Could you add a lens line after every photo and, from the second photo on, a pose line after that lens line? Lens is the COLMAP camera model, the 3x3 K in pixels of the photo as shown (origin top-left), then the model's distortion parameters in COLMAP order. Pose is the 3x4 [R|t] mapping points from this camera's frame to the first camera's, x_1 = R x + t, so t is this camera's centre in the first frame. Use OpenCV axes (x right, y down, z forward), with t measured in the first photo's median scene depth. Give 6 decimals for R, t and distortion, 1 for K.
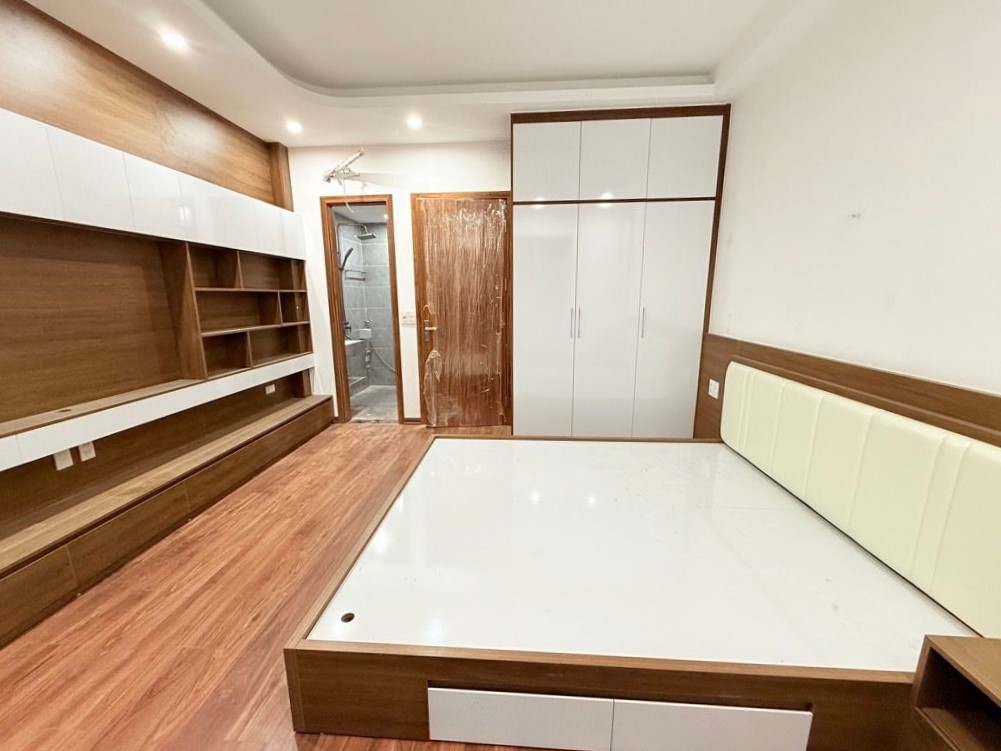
lens RADIAL K [[407.7, 0, 500.5], [0, 407.7, 375.5], [0, 0, 1]] dist [0.001287, -0.000101]
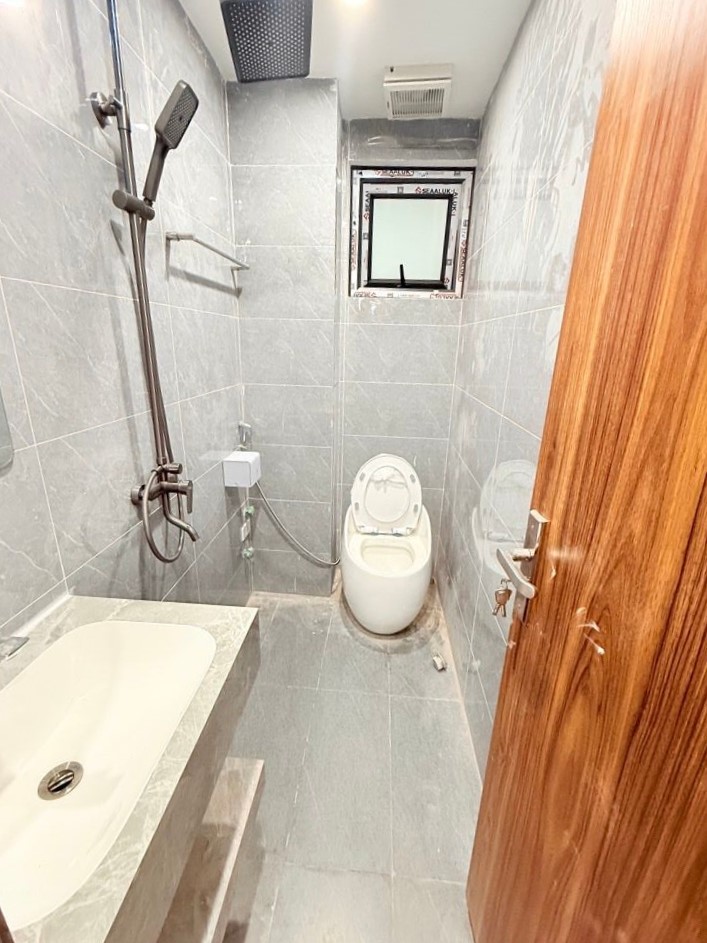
lens RADIAL K [[384.0, 0, 351.4], [0, 384.0, 455.7], [0, 0, 1]] dist [0.001287, -0.000101]
pose [[0.999483, 0.028116, 0.015610, -0.400897], [-0.029473, 0.995051, 0.094899, -0.228508], [-0.012865, -0.095310, 0.995365, 1.119651]]
